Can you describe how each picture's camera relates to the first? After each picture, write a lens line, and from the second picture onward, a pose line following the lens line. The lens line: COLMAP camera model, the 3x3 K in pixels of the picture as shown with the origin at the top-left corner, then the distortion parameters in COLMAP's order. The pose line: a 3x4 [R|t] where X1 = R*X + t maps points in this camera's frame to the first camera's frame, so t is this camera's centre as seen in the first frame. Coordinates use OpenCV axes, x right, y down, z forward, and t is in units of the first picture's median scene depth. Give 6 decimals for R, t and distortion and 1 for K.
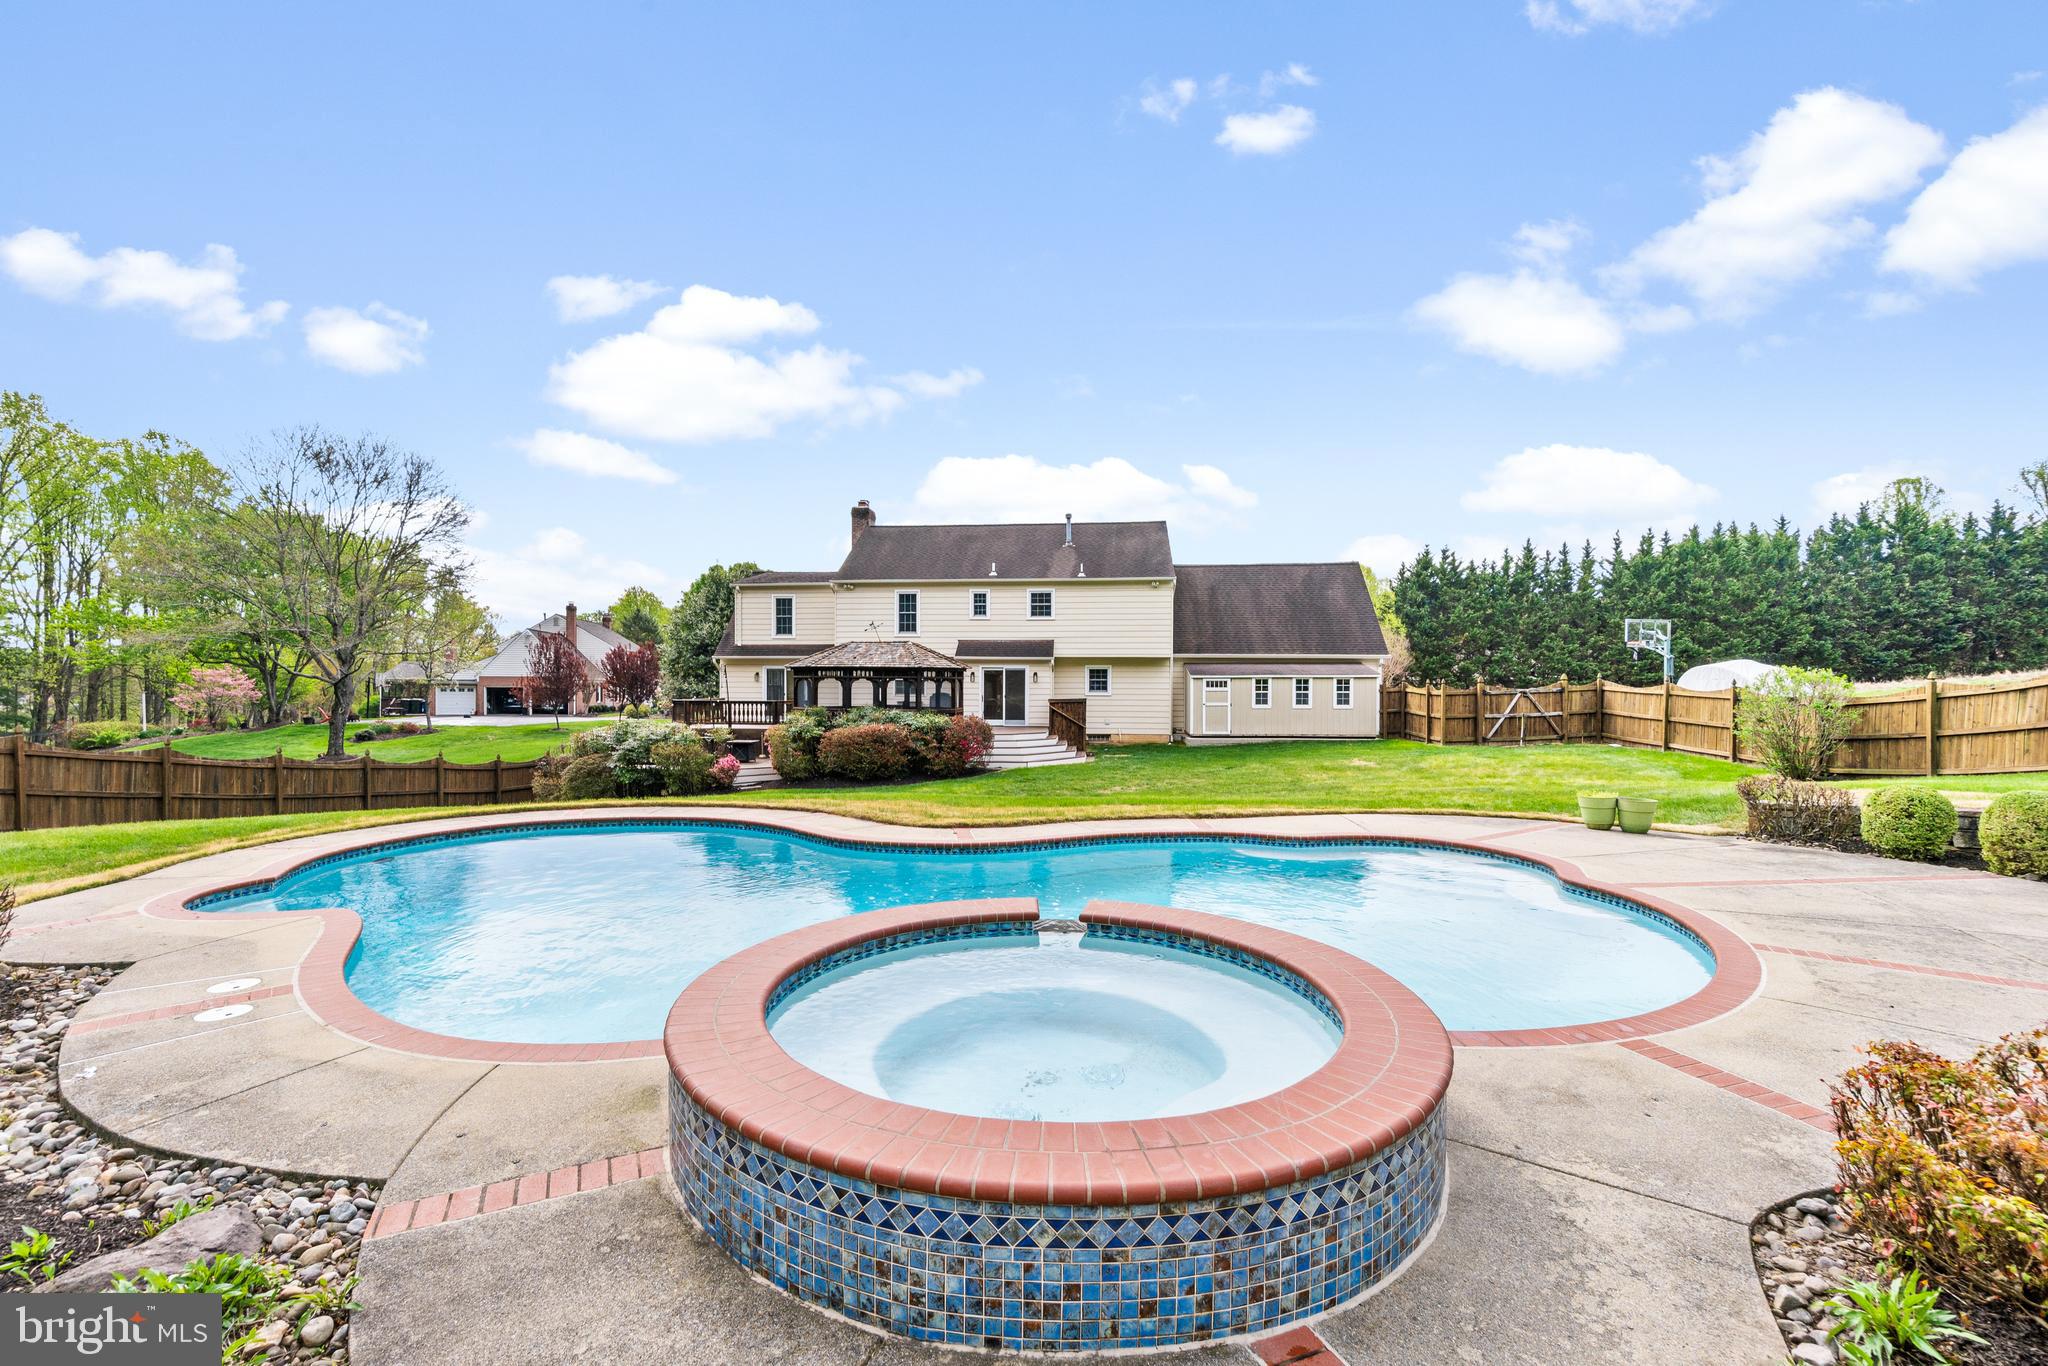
lens RADIAL K [[892.3, 0, 1022.2], [0, 892.3, 687.6], [0, 0, 1]] dist [-0.000573, 0.000077]
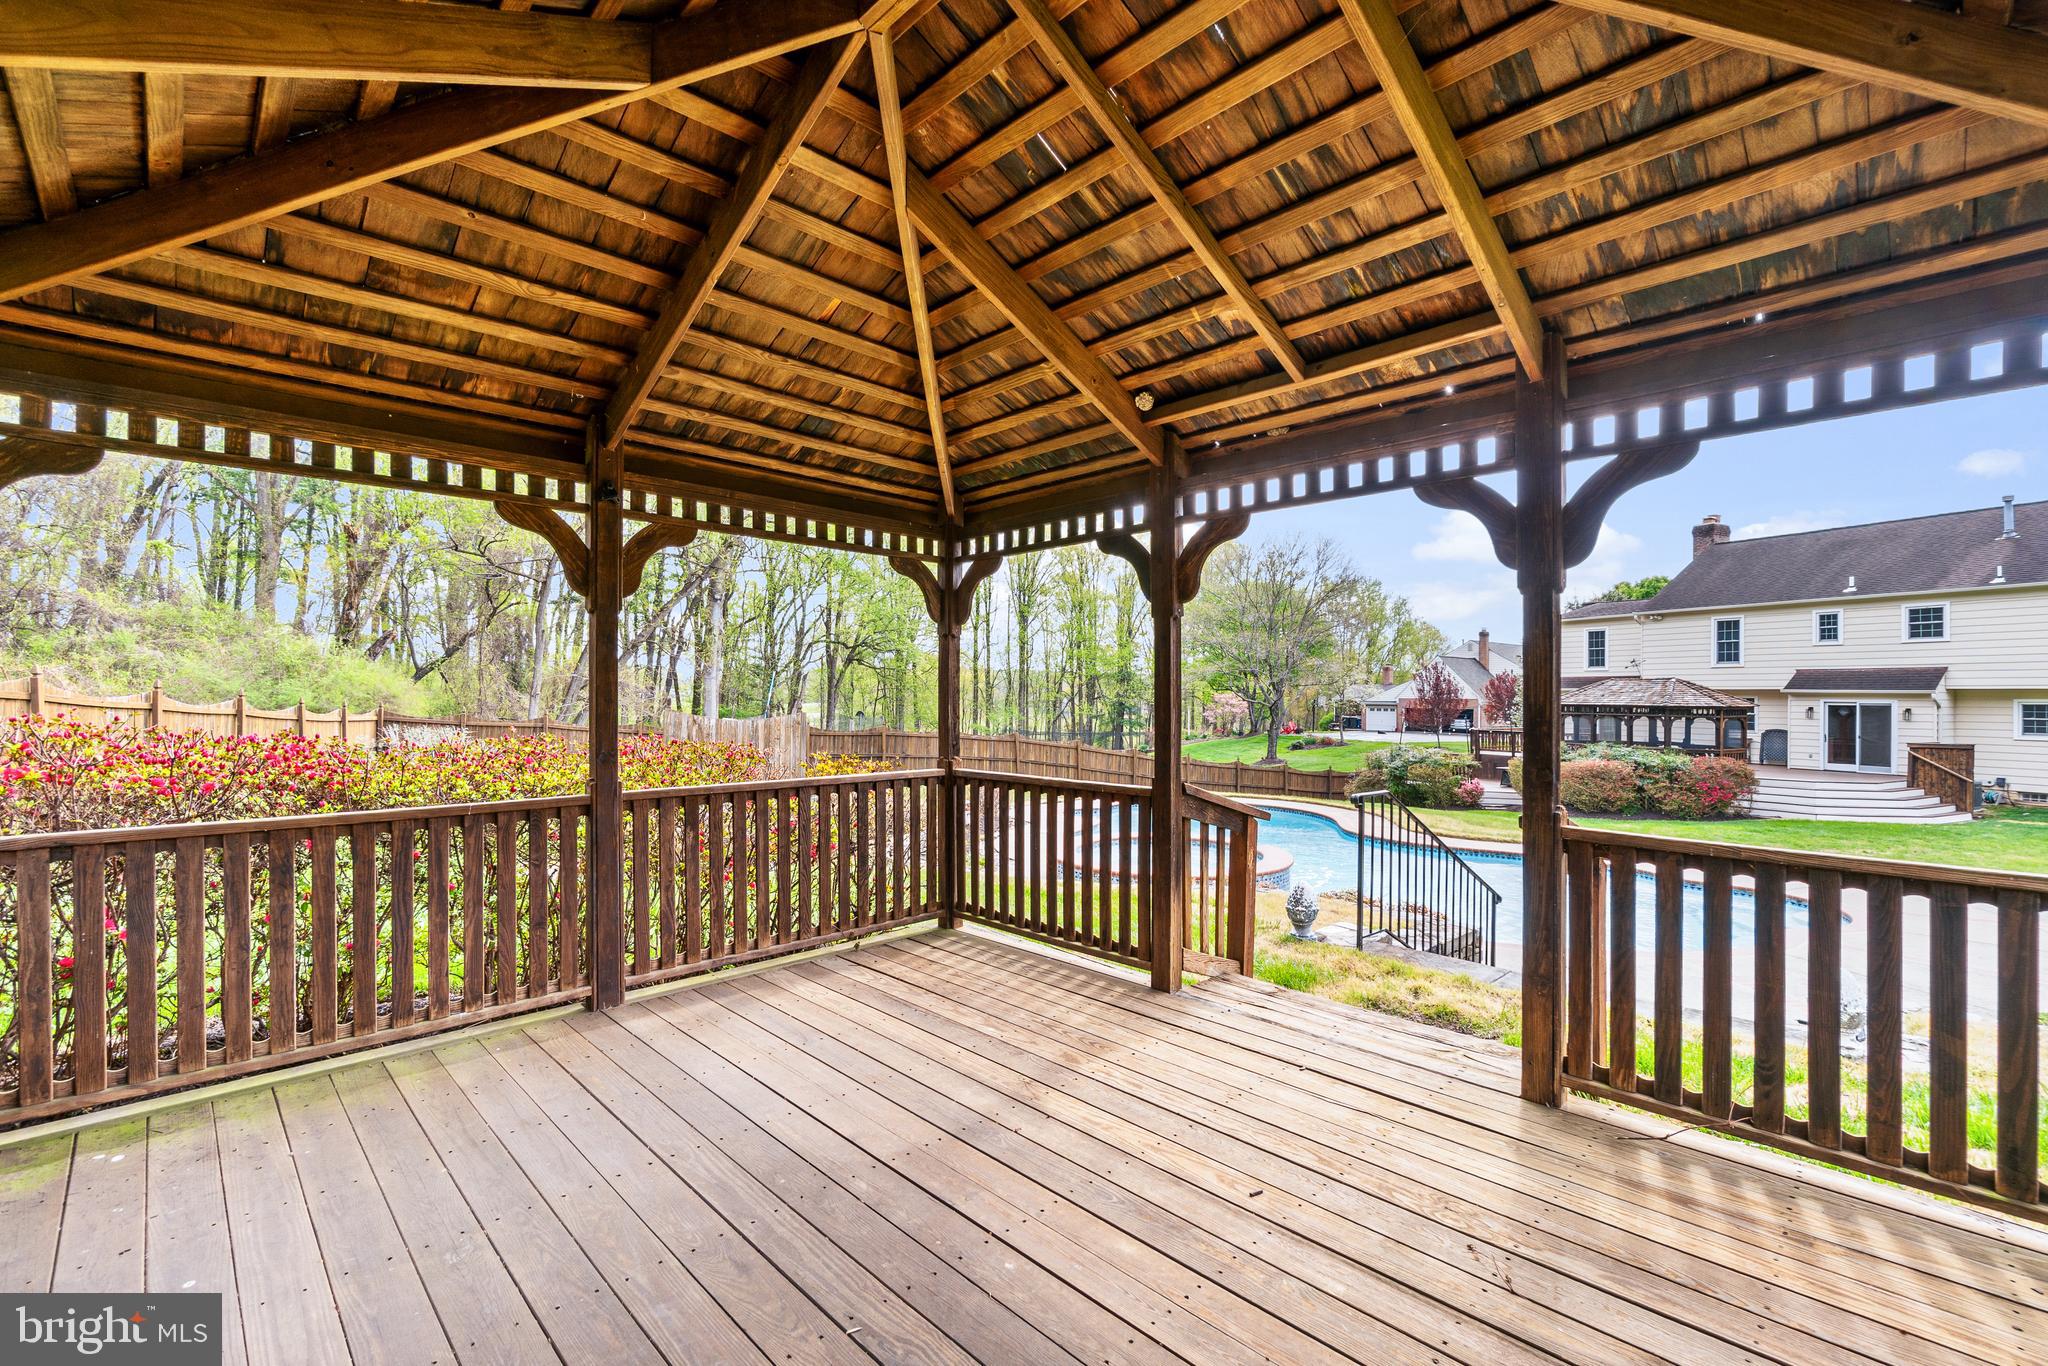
lens RADIAL K [[892.3, 0, 1022.5], [0, 892.3, 692.3], [0, 0, 1]] dist [-0.000573, 0.000077]
pose [[0.541457, -0.001499, -0.840727, 0.252639], [-0.009037, 0.999930, -0.007603, -0.017840], [0.840680, 0.011714, 0.541406, -0.107327]]
